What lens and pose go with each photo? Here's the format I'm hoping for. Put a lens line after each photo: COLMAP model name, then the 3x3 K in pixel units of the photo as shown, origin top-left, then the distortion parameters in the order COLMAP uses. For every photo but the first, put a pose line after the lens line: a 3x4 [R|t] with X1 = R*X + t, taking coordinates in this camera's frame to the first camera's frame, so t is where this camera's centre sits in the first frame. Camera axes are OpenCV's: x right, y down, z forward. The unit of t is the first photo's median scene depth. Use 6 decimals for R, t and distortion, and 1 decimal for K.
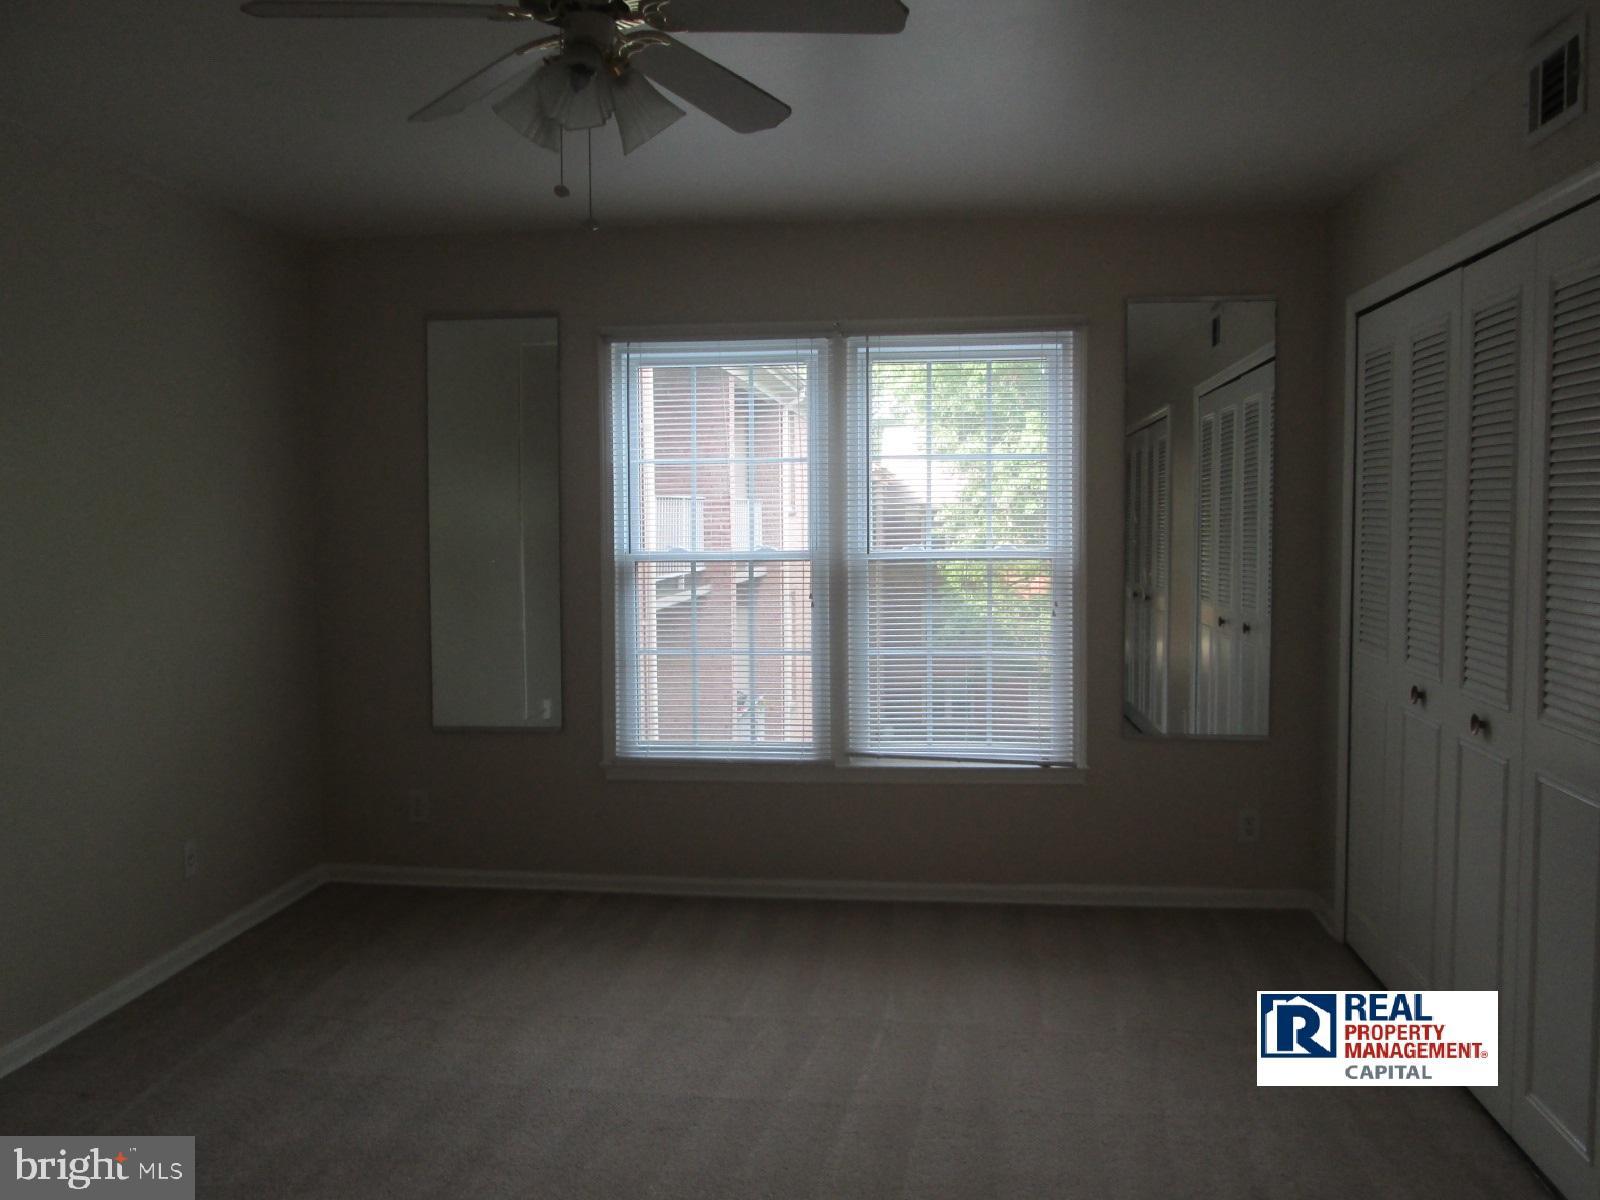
lens RADIAL K [[1329.0, 0, 794.4], [0, 1329.0, 594.7], [0, 0, 1]] dist [-0.043257, 0.005402]
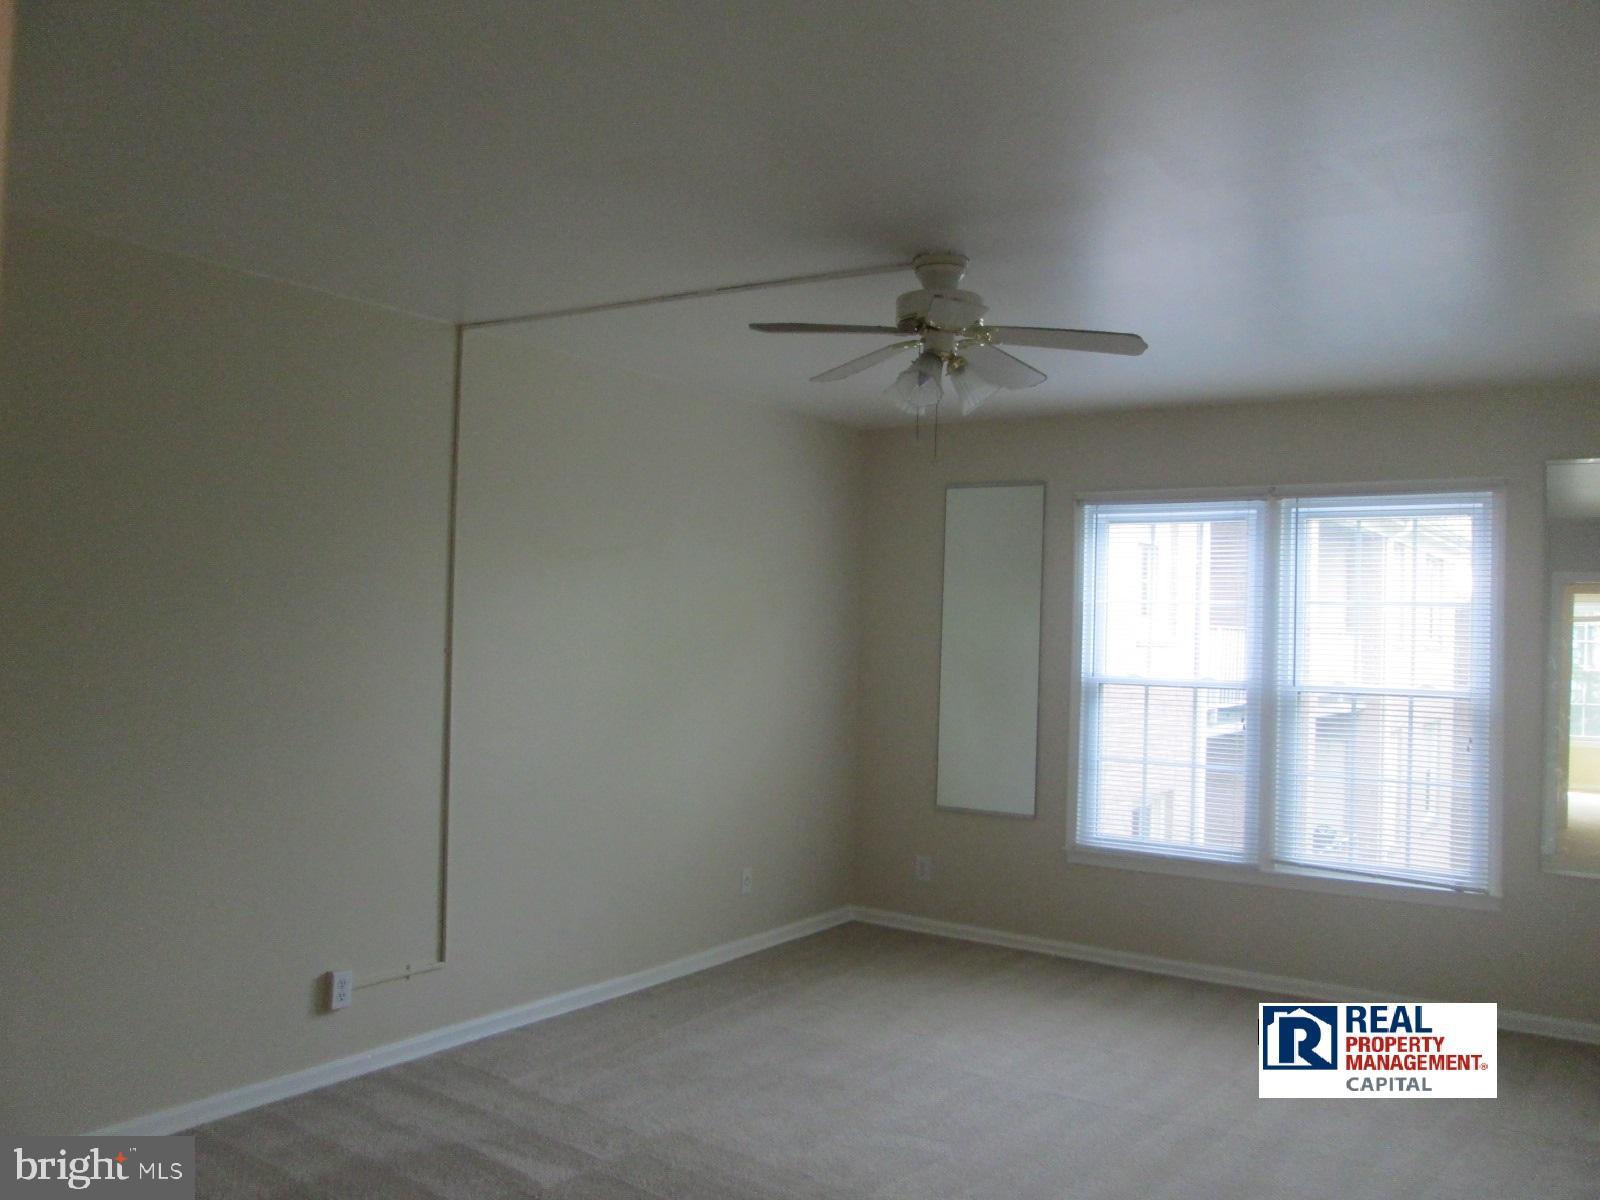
lens RADIAL K [[1329.0, 0, 802.7], [0, 1329.0, 602.8], [0, 0, 1]] dist [-0.043257, 0.005402]
pose [[0.888330, 0.021312, -0.458711, 0.197250], [-0.061035, 0.995539, -0.071947, 0.005505], [0.455131, 0.091910, 0.885668, -0.206597]]
